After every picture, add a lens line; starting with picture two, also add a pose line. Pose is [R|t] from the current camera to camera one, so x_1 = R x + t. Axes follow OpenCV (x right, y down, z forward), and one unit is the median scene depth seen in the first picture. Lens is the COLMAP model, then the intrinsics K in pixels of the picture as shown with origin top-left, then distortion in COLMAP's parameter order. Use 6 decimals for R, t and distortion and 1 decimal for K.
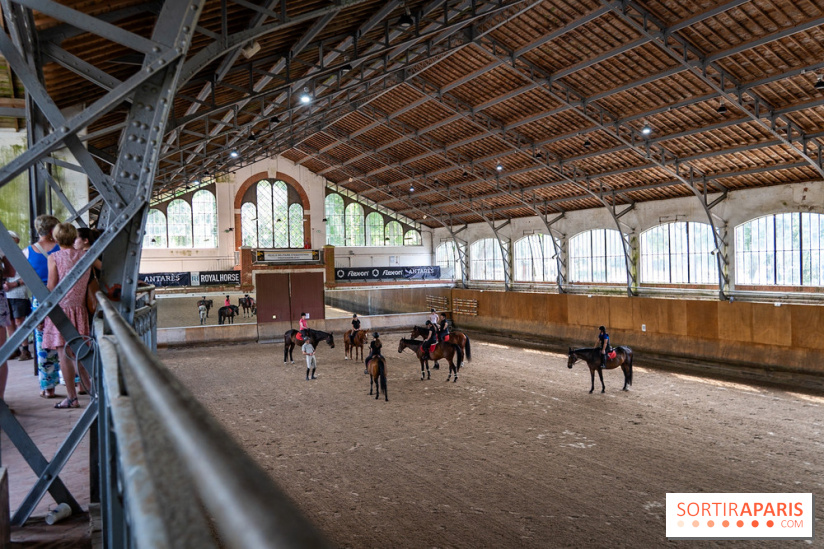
lens RADIAL K [[660.9, 0, 404.2], [0, 660.9, 276.8], [0, 0, 1]] dist [-0.005850, 0.007197]
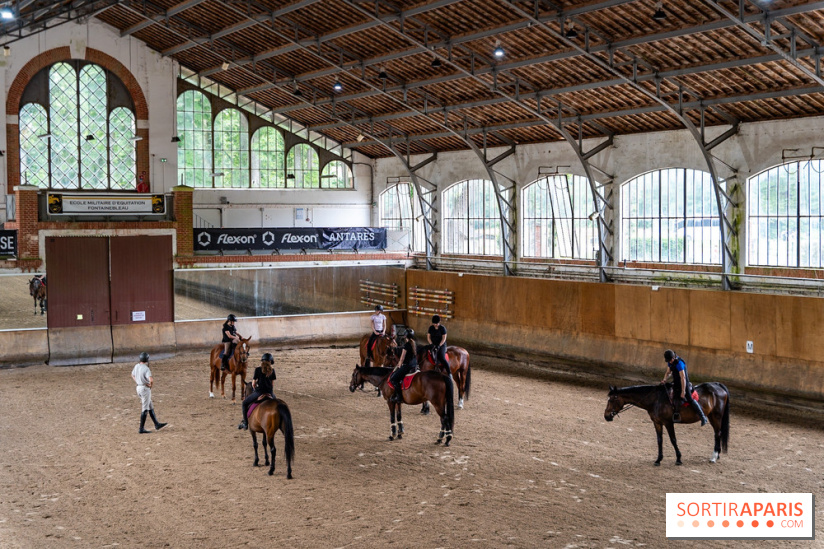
lens RADIAL K [[1193.5, 0, 397.4], [0, 1193.5, 274.0], [0, 0, 1]] dist [0.000332, 0.000000]
pose [[0.997637, 0.015075, 0.067037, -0.005155], [-0.016831, 0.999528, 0.025703, -0.006671], [-0.066618, -0.026771, 0.997419, 0.013361]]
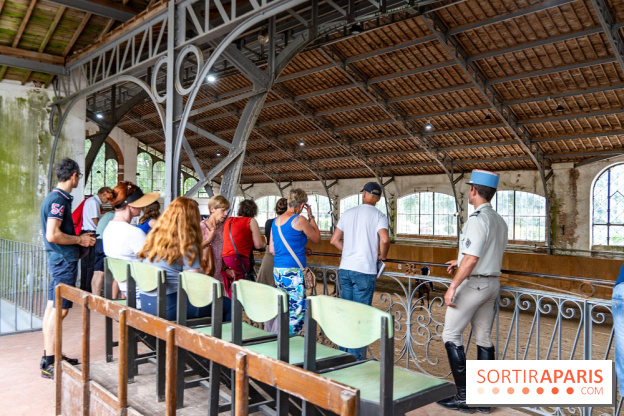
lens RADIAL K [[500.5, 0, 315.2], [0, 500.5, 211.5], [0, 0, 1]] dist [-0.005850, 0.007197]
pose [[0.955148, 0.035877, 0.293948, -0.146106], [-0.029882, 0.999244, -0.024860, -0.008243], [-0.294617, 0.014961, 0.955498, 0.054873]]
